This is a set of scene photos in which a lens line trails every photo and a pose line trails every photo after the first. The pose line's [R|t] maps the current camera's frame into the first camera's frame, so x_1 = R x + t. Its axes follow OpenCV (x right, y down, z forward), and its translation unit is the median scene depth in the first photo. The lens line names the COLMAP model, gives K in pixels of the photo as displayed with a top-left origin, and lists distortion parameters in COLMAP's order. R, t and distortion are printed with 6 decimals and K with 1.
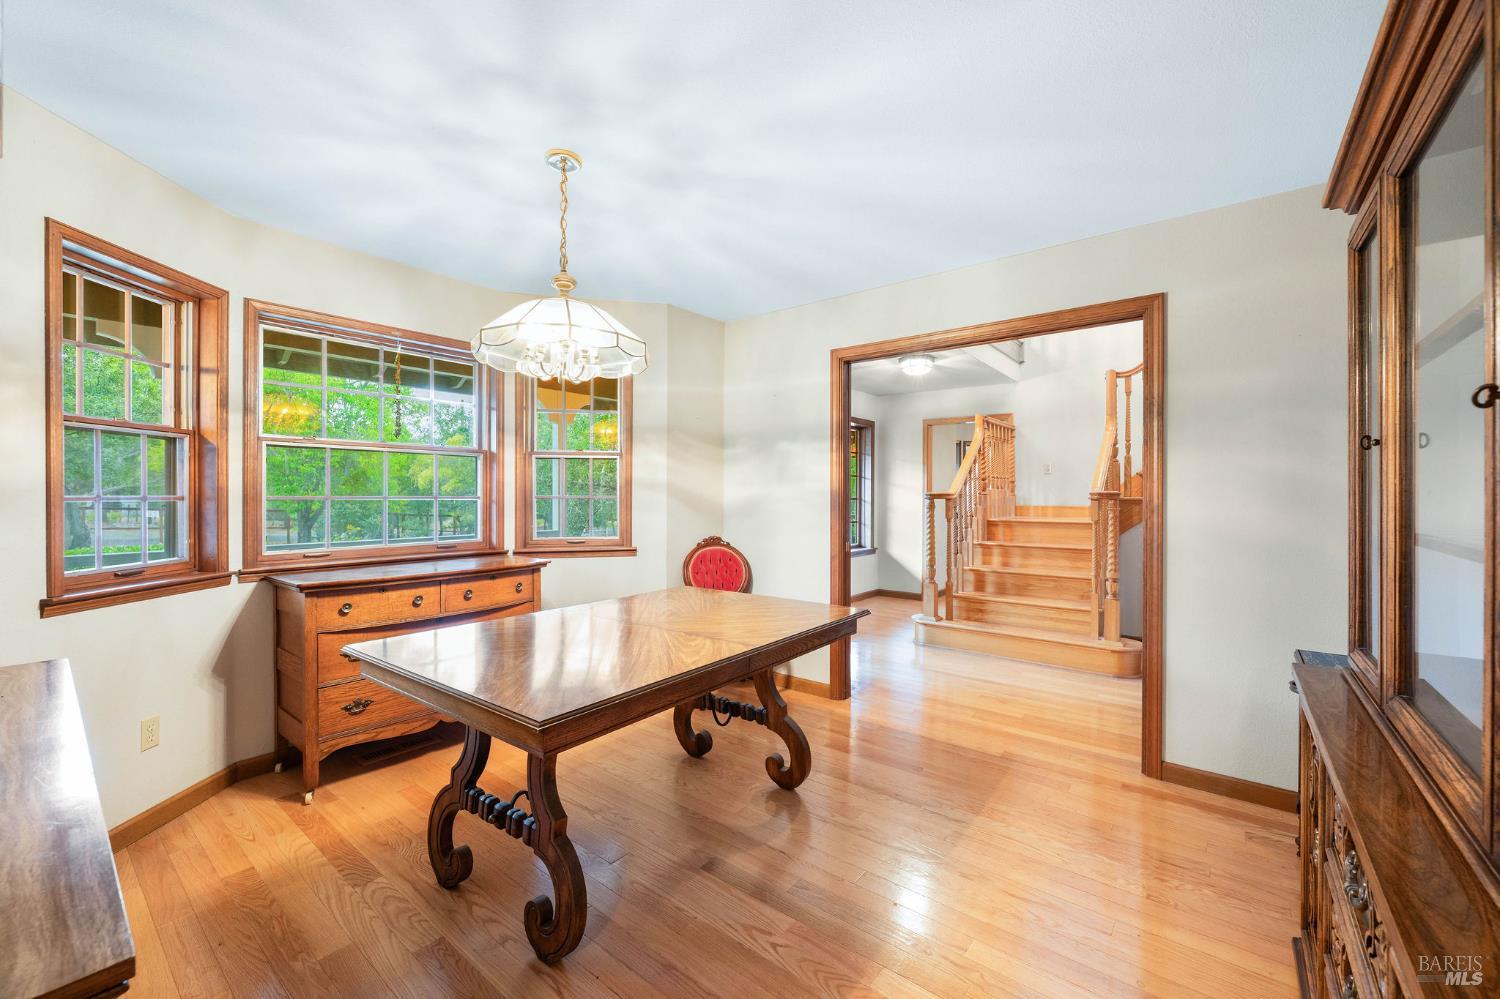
lens RADIAL K [[612.4, 0, 764.1], [0, 612.4, 491.3], [0, 0, 1]] dist [0.000202, 0.000134]
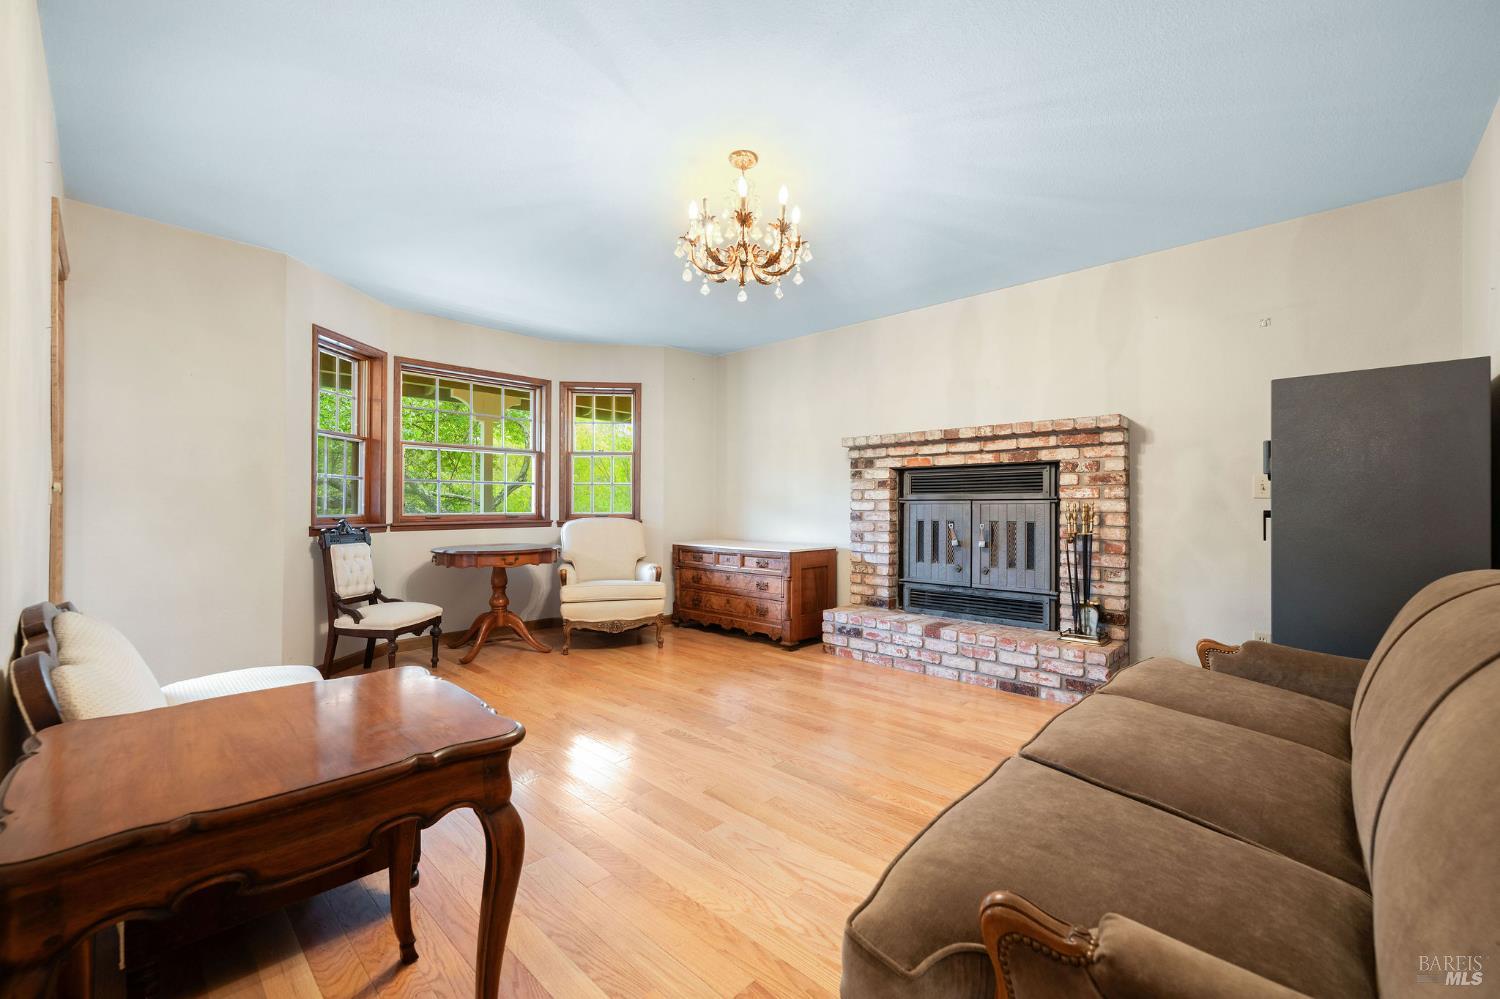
lens RADIAL K [[612.4, 0, 747.7], [0, 612.4, 498.4], [0, 0, 1]] dist [0.000202, 0.000134]
pose [[0.994891, -0.002270, -0.100932, 0.257188], [0.001493, 0.999969, -0.007770, 0.079869], [0.100946, 0.007580, 0.994863, -0.542837]]
